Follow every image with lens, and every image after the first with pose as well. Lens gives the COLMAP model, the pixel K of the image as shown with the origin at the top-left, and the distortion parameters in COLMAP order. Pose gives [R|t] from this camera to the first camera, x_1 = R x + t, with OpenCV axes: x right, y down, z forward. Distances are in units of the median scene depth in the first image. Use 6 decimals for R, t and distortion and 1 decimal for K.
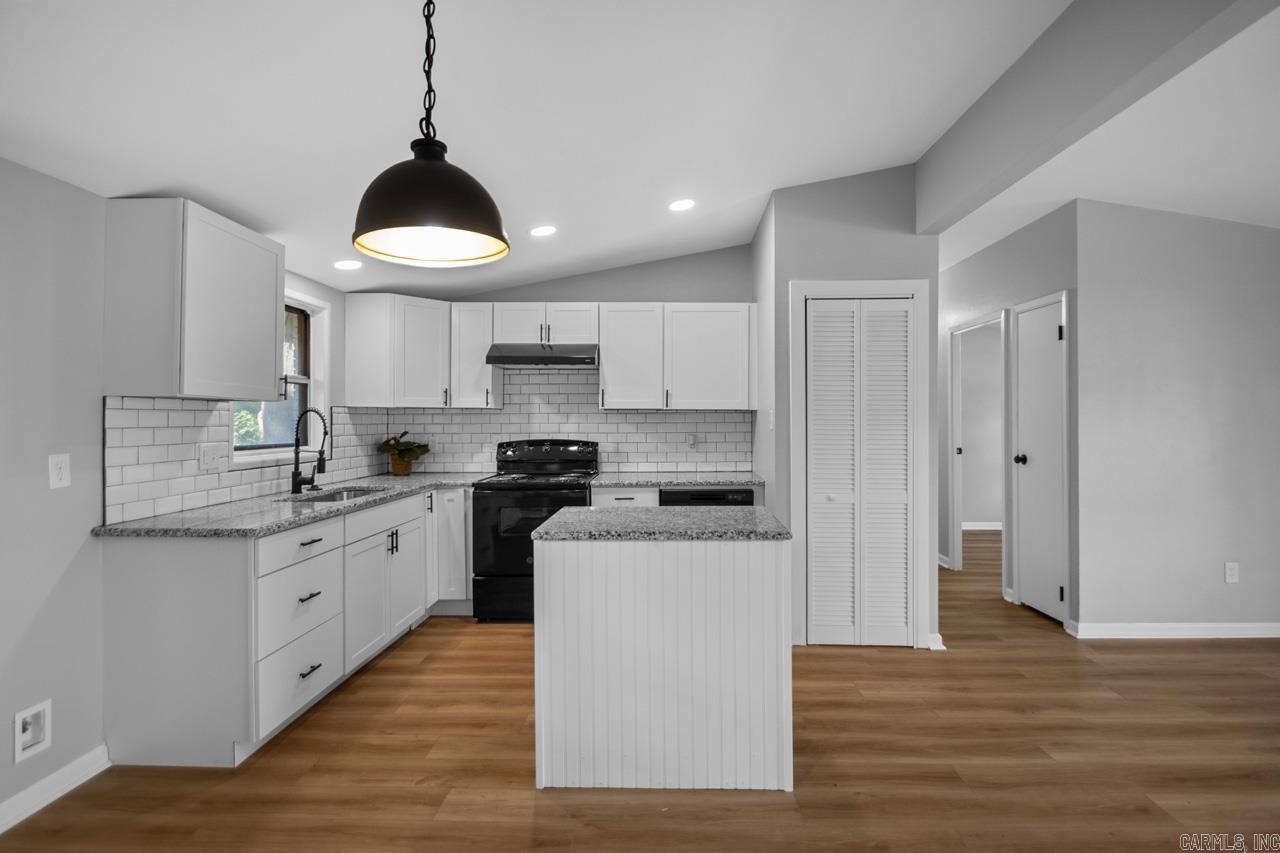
lens RADIAL K [[600.4, 0, 649.1], [0, 600.4, 421.5], [0, 0, 1]] dist [0.017470, -0.015220]
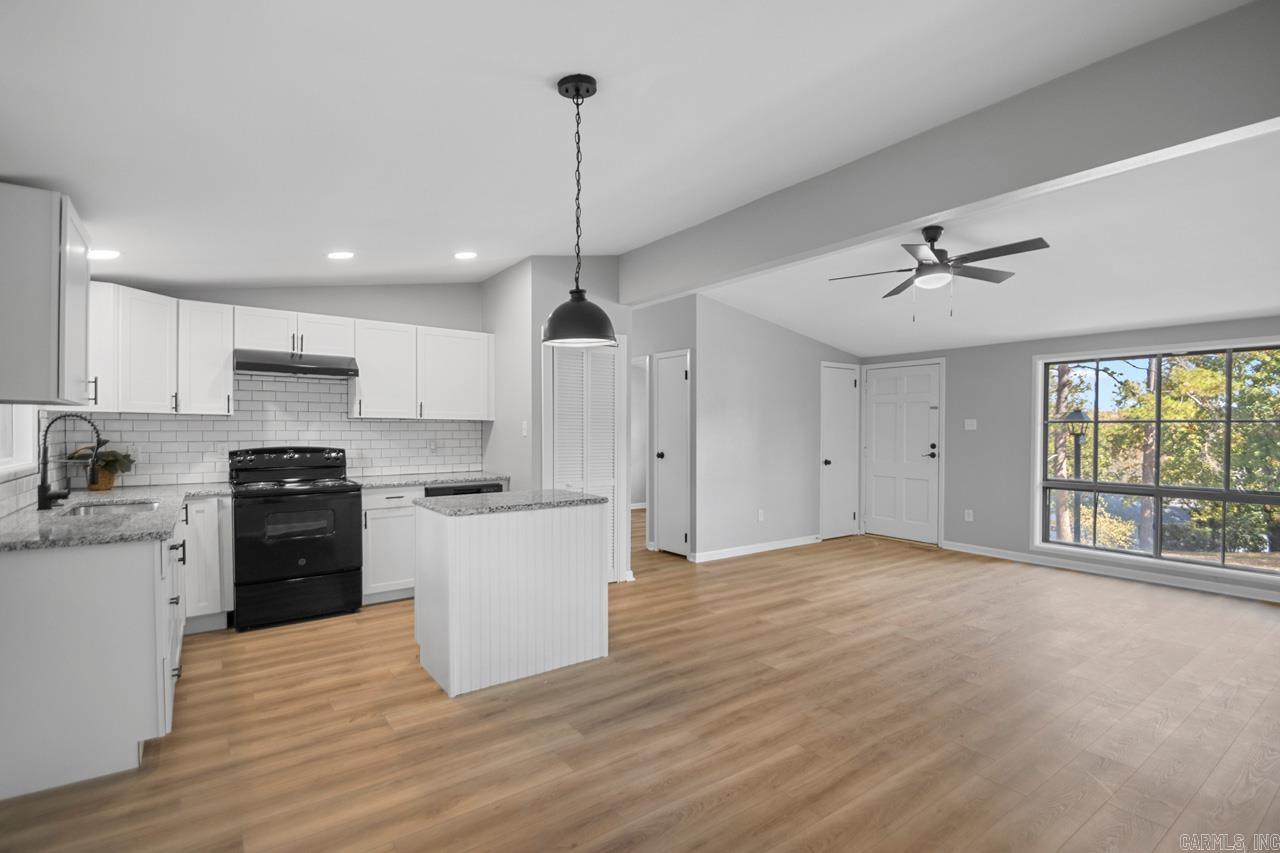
lens RADIAL K [[600.4, 0, 641.6], [0, 600.4, 439.3], [0, 0, 1]] dist [0.017470, -0.015220]
pose [[0.794085, -0.005868, 0.607779, -0.413840], [-0.003805, 0.999886, 0.014626, 0.000233], [-0.607795, -0.013927, 0.793972, -0.210663]]
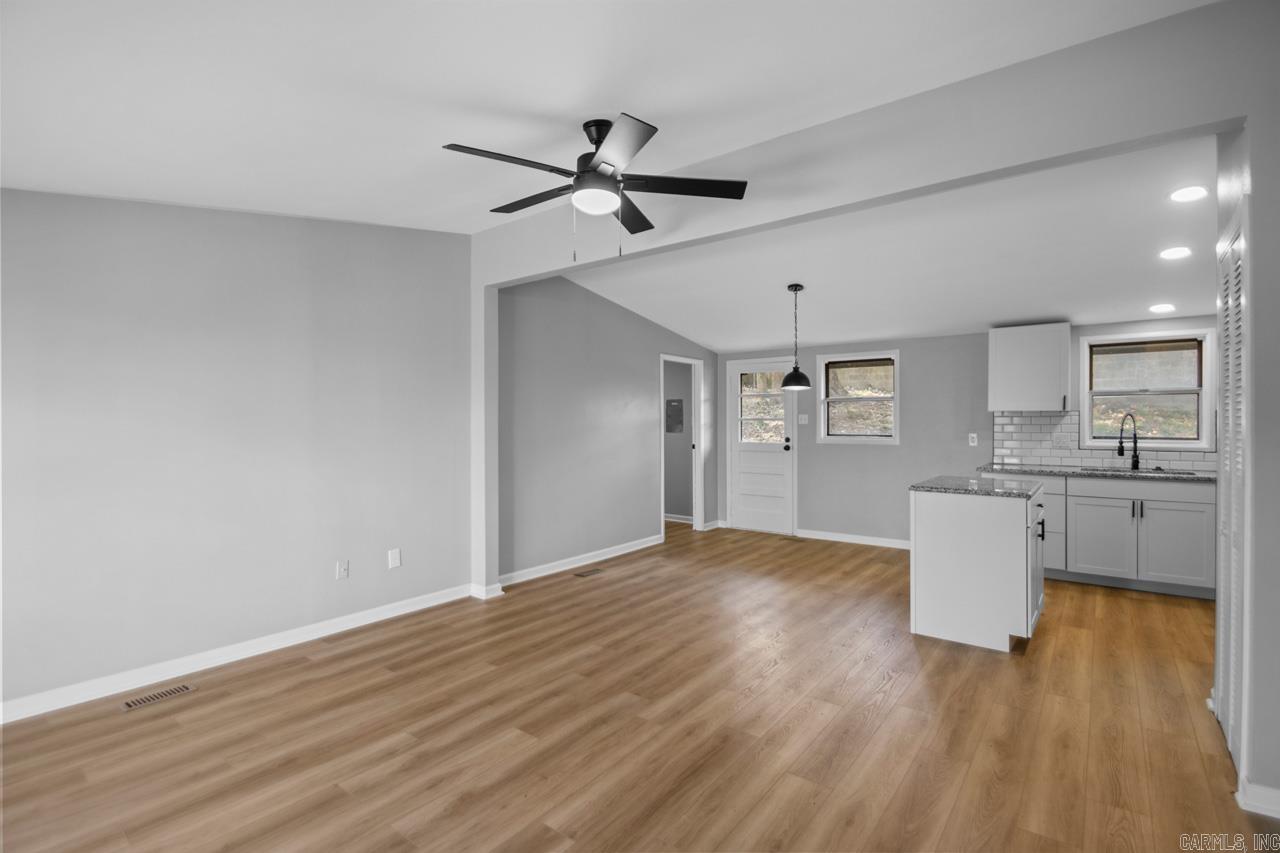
lens RADIAL K [[600.4, 0, 646.6], [0, 600.4, 419.4], [0, 0, 1]] dist [0.017470, -0.015220]
pose [[-0.581623, 0.001587, -0.813457, 1.296154], [0.001019, 0.999999, 0.001223, -0.009028], [0.813458, -0.000118, -0.581624, 0.852832]]
